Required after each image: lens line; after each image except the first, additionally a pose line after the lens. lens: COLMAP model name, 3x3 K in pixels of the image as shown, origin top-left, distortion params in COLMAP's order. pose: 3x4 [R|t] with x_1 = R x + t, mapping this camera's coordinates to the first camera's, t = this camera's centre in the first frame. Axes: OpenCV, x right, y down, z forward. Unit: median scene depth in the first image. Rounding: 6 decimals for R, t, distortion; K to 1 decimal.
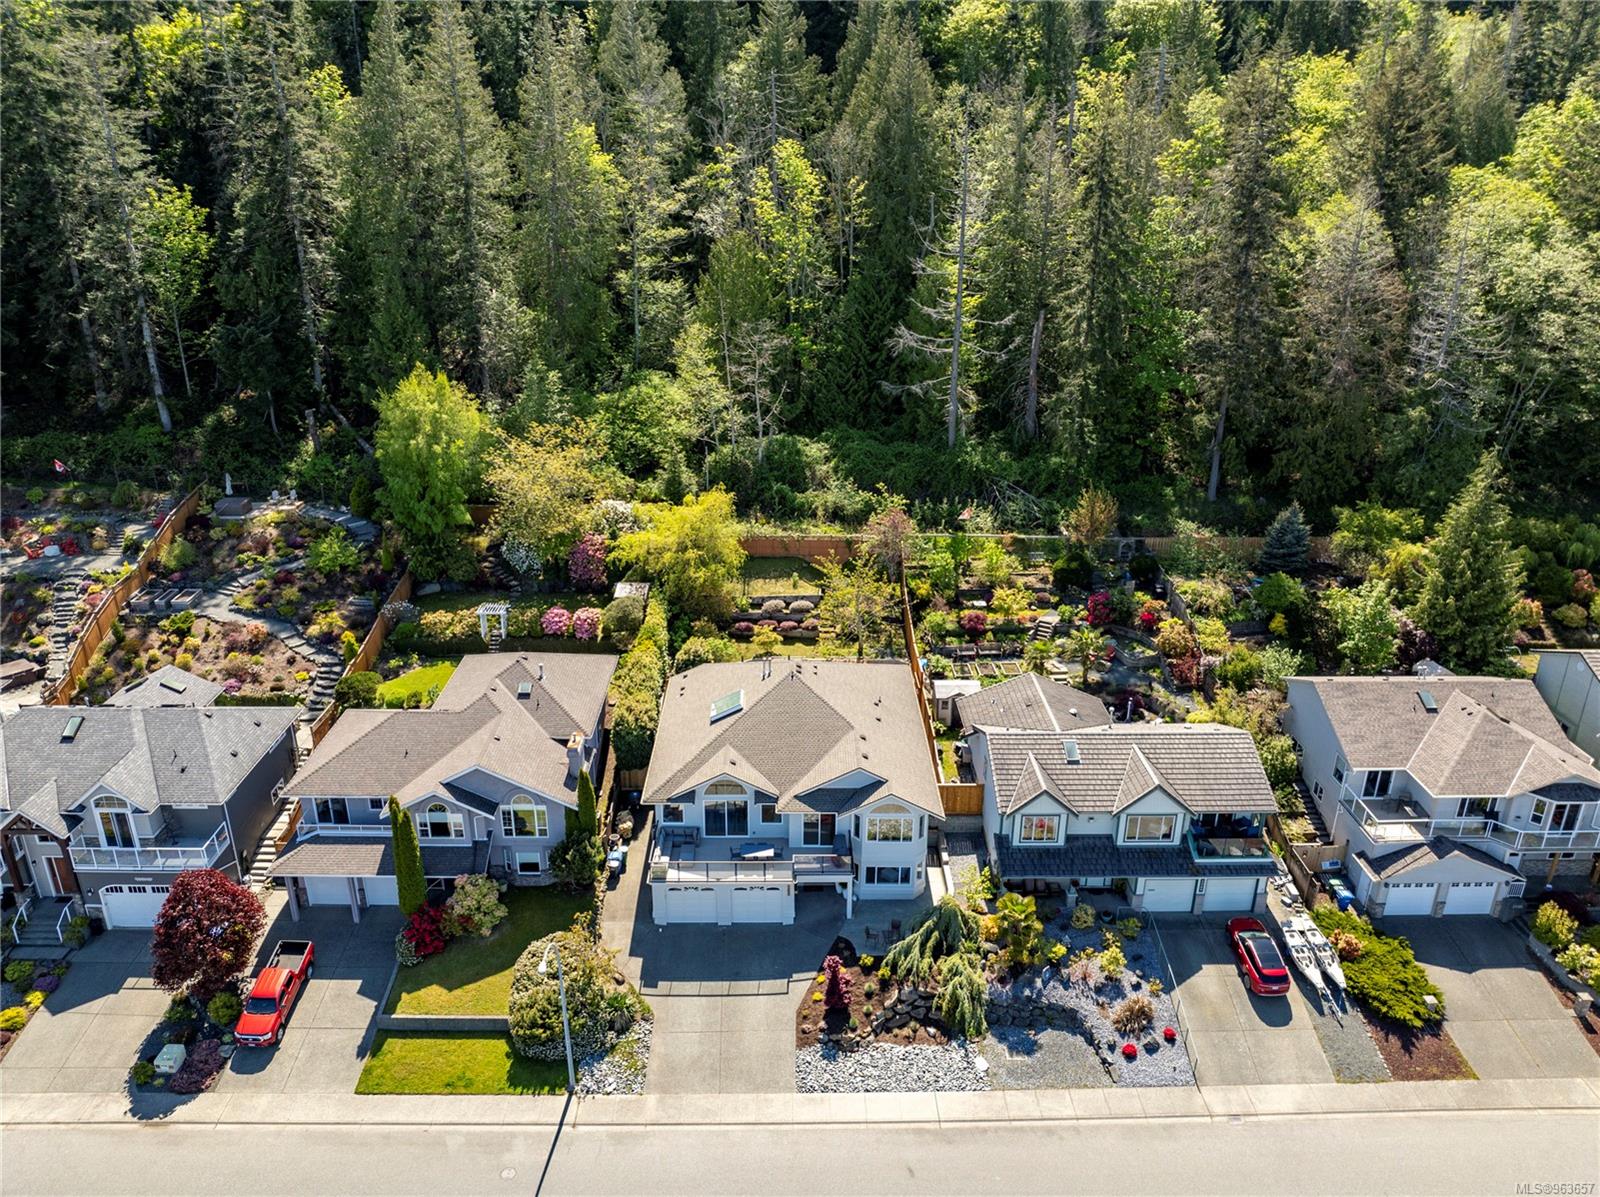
lens RADIAL K [[1135.4, 0, 800.0], [0, 1135.4, 598.5], [0, 0, 1]] dist [-0.034520, -0.000744]
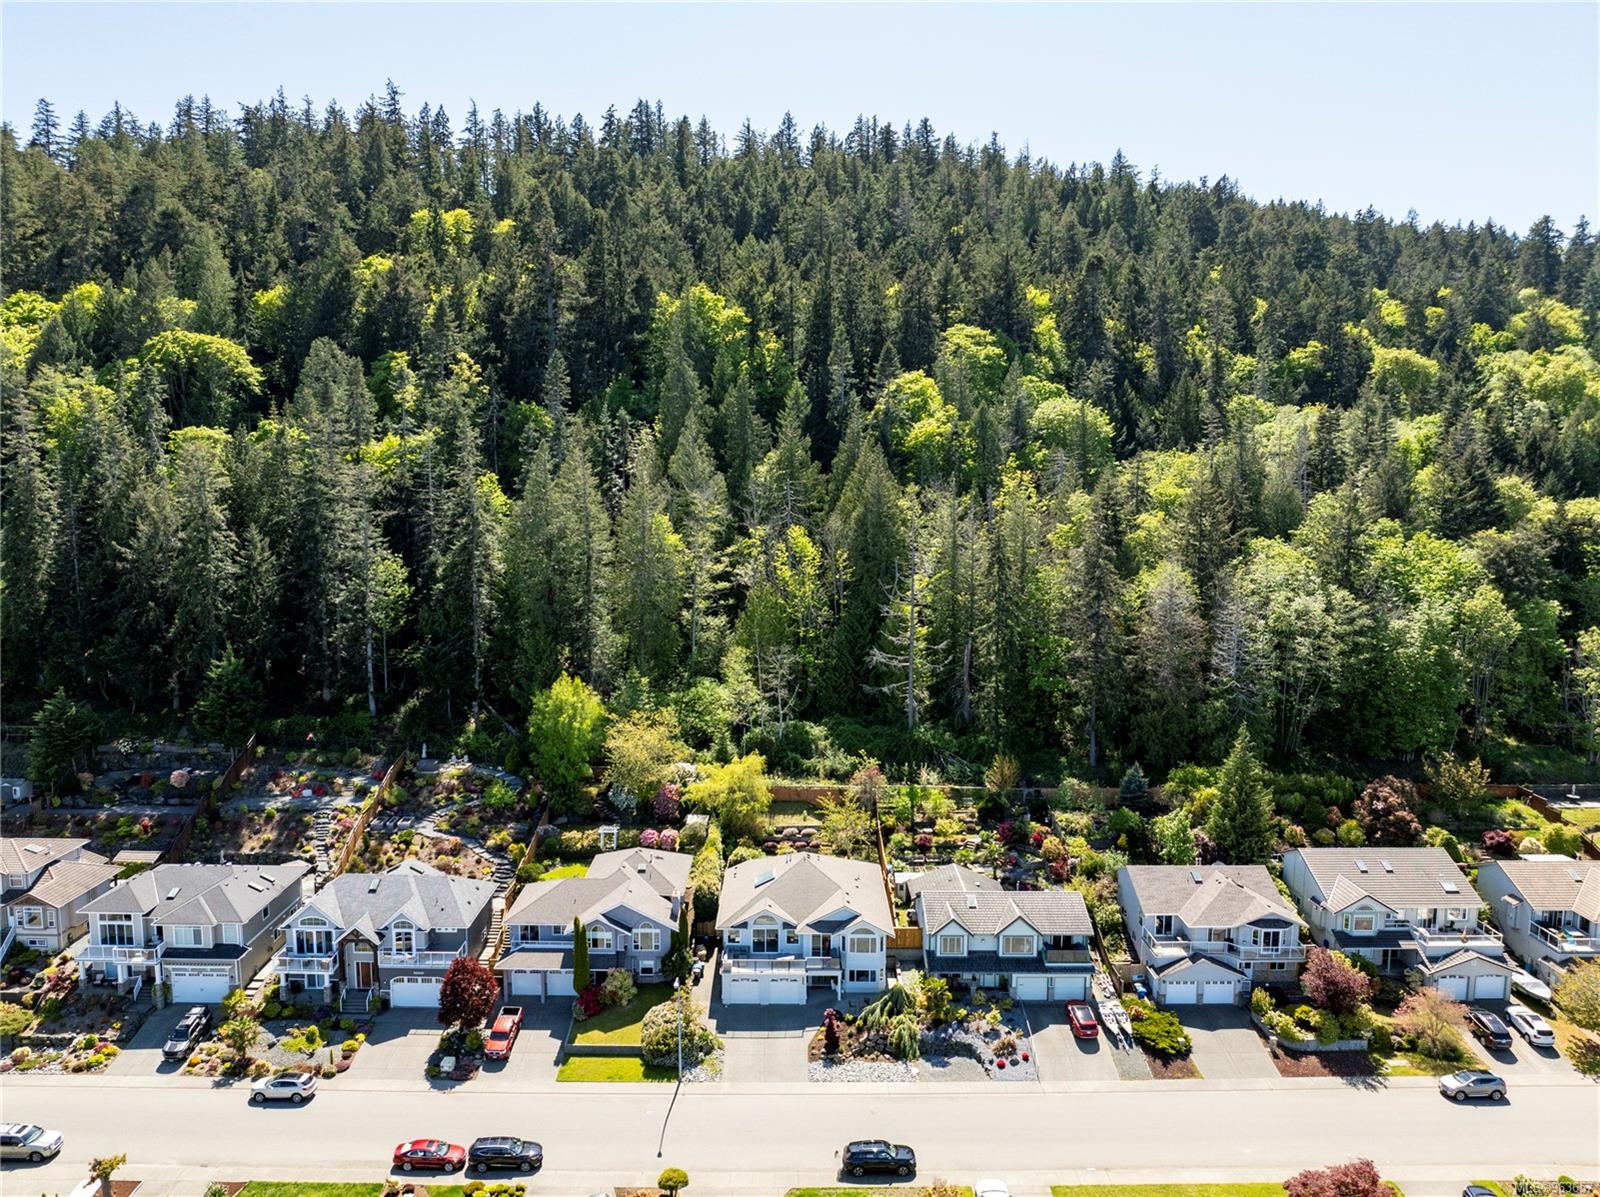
lens RADIAL K [[1135.4, 0, 800.0], [0, 1135.4, 598.5], [0, 0, 1]] dist [-0.034520, -0.000744]
pose [[0.999998, 0.000882, -0.001617, -0.008912], [-0.001278, 0.964535, -0.263953, 0.111345], [0.001327, 0.263954, 0.964534, -0.560591]]
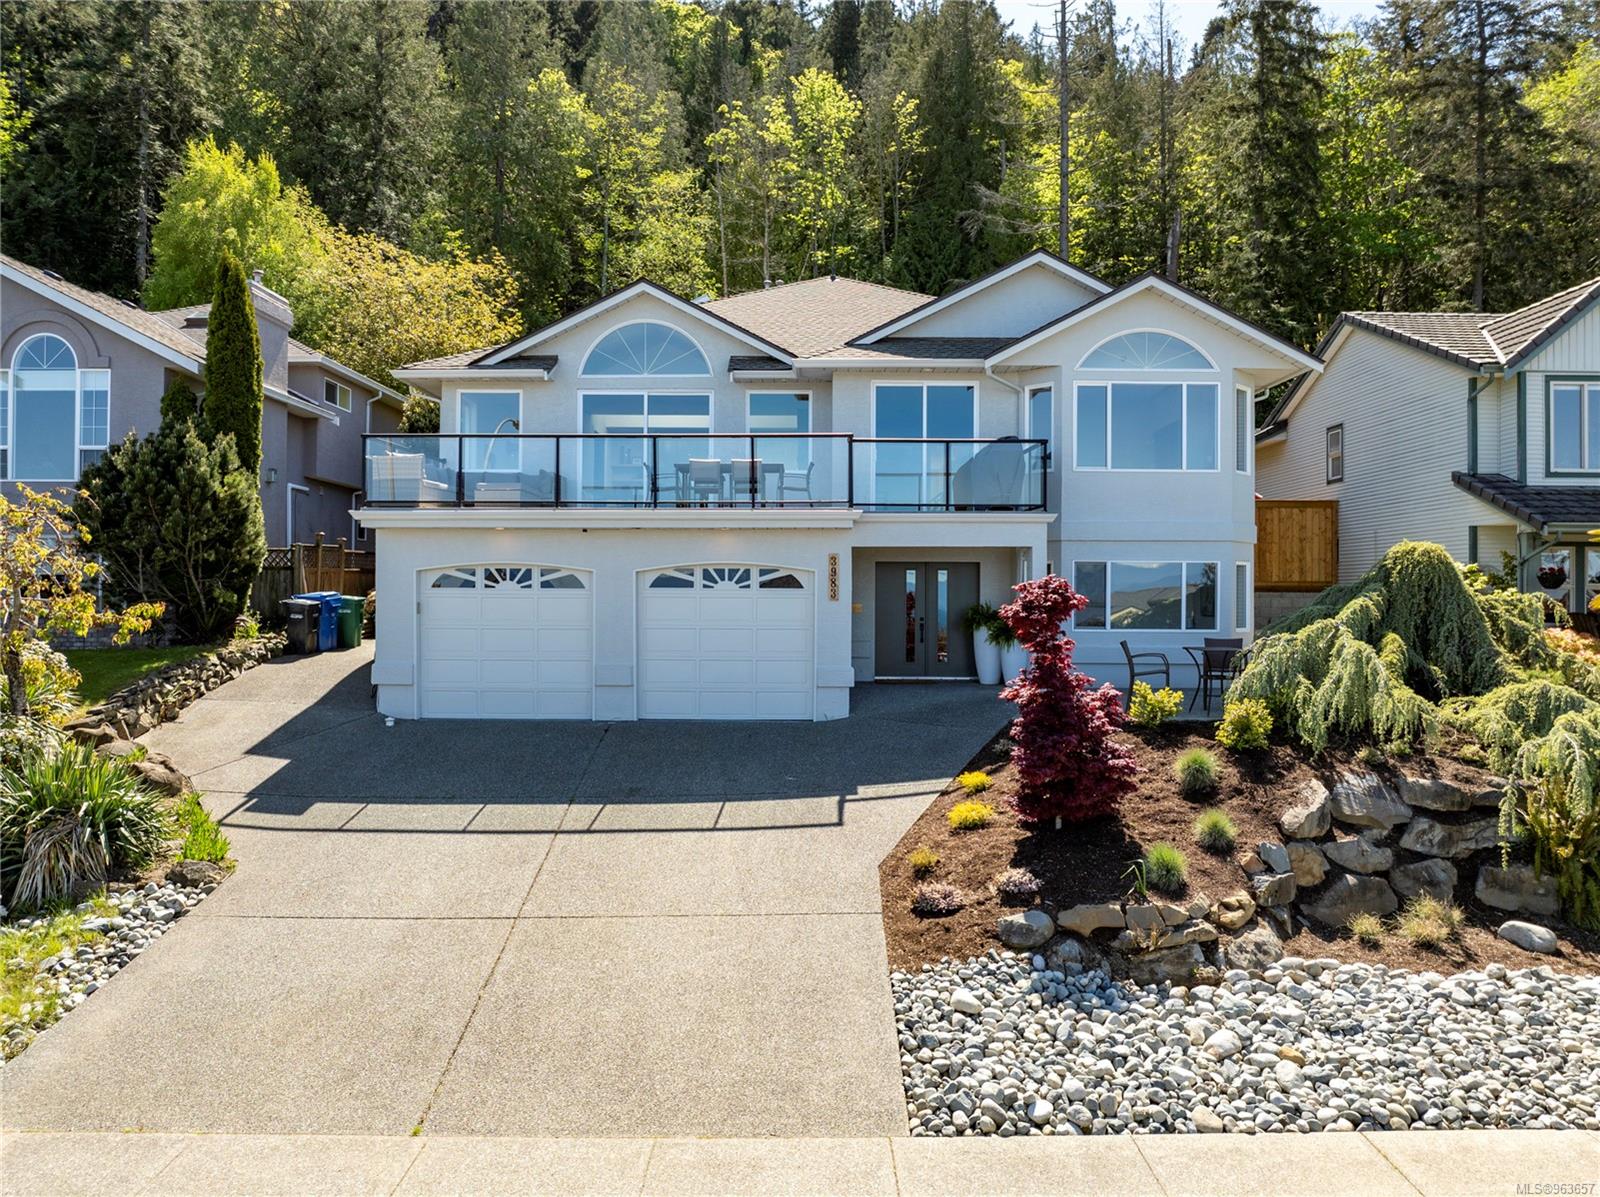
lens RADIAL K [[1135.4, 0, 800.0], [0, 1135.4, 598.5], [0, 0, 1]] dist [-0.034520, -0.000744]
pose [[0.999750, -0.009744, -0.020124, -0.009466], [0.001732, 0.931088, -0.364791, 0.269366], [0.022291, 0.364665, 0.930872, 0.525672]]
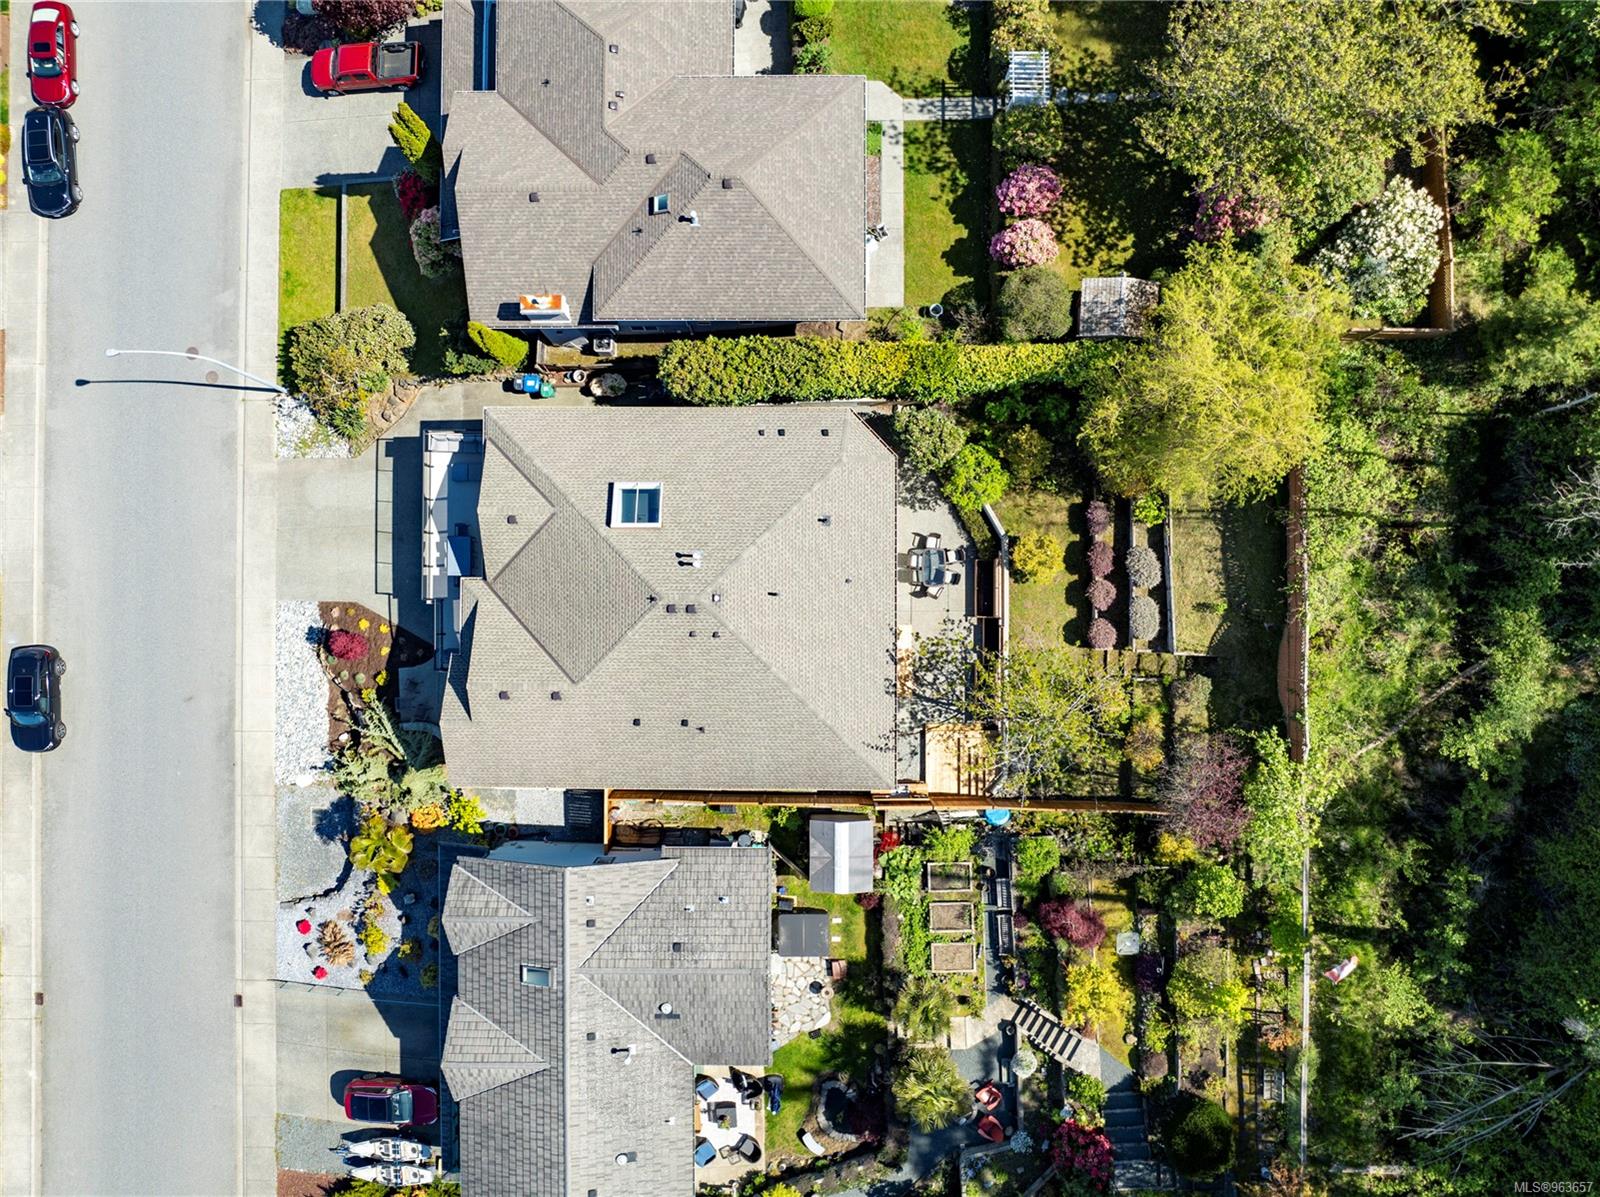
lens RADIAL K [[1135.4, 0, 800.0], [0, 1135.4, 598.5], [0, 0, 1]] dist [-0.034520, -0.000744]
pose [[-0.013152, 0.999816, -0.013929, 0.001716], [-0.371863, 0.008040, 0.928253, -0.467304], [0.928194, 0.017388, 0.371689, 0.675274]]
